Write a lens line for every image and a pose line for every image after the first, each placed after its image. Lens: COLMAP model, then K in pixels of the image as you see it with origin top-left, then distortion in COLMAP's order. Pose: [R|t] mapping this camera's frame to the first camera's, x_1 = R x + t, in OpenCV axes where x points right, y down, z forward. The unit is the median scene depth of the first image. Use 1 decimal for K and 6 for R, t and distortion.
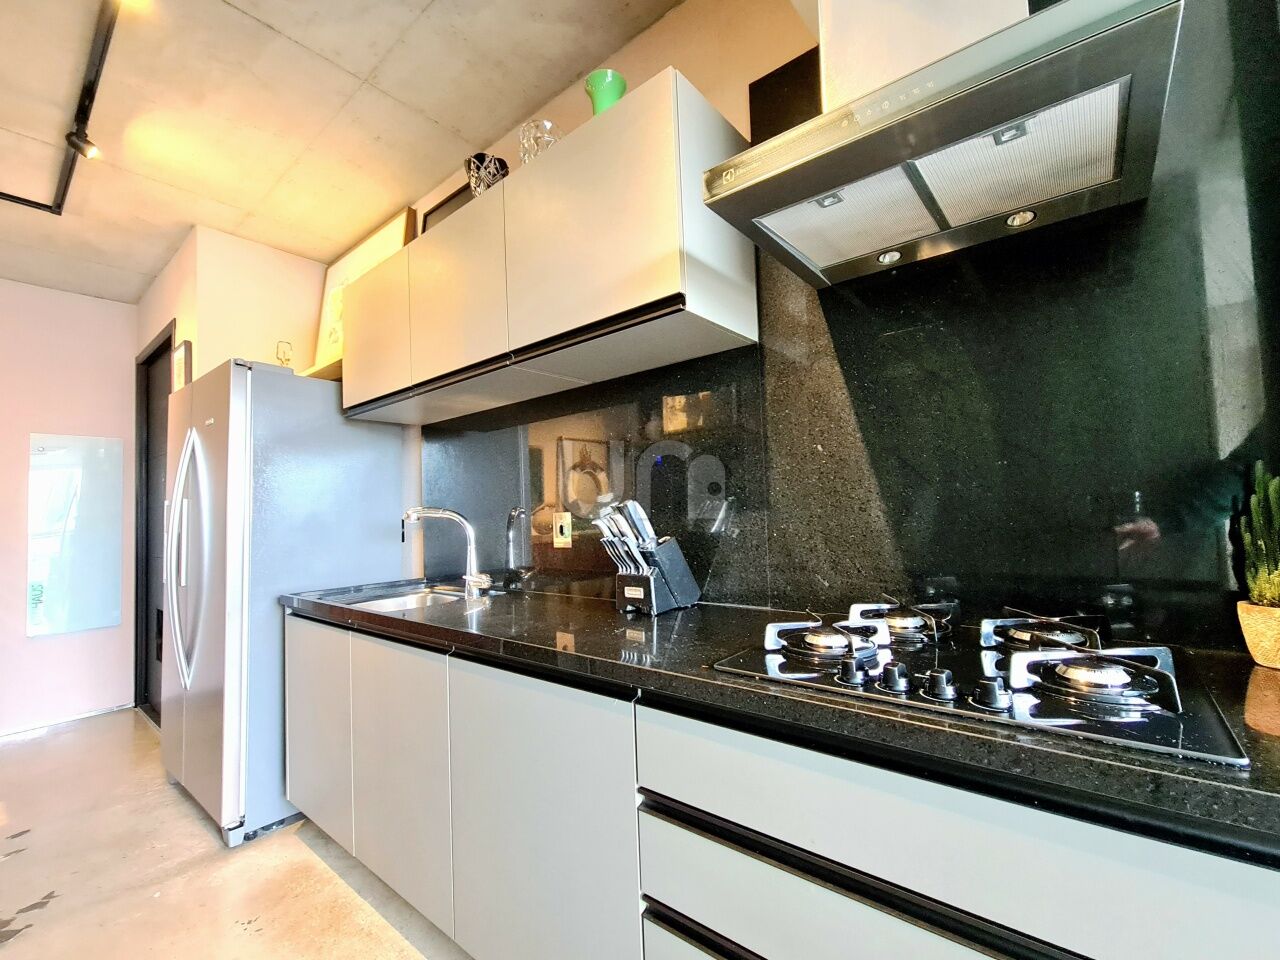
lens RADIAL K [[559.0, 0, 643.1], [0, 559.0, 486.2], [0, 0, 1]] dist [0.001457, 0.000474]
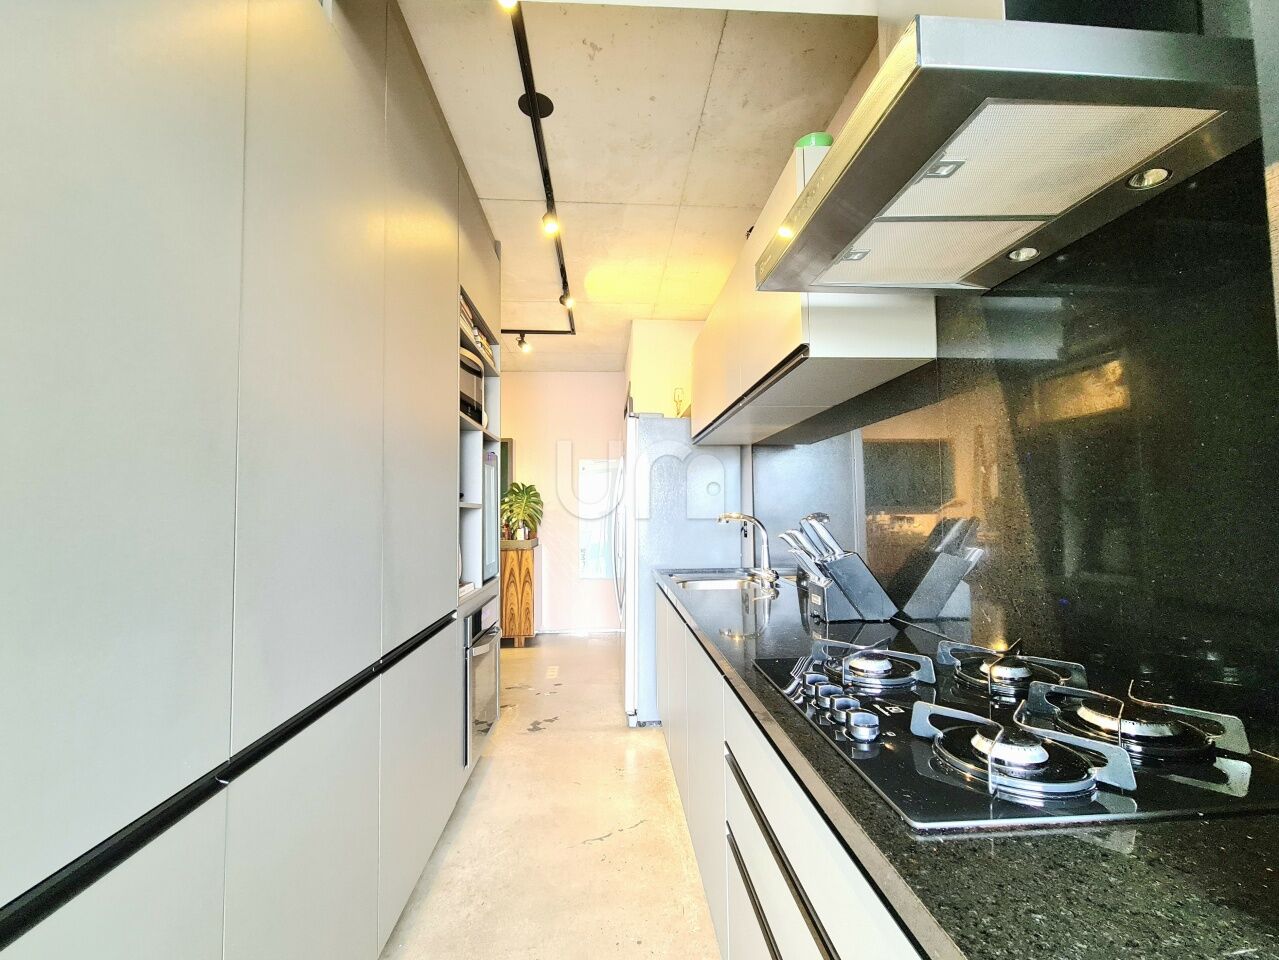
lens RADIAL K [[558.6, 0, 646.1], [0, 558.6, 478.2], [0, 0, 1]] dist [0.001457, 0.000474]
pose [[0.679583, -0.016201, -0.733420, 0.452165], [0.024862, 0.999690, 0.000954, -0.050328], [0.733177, -0.018882, 0.679775, -0.018030]]
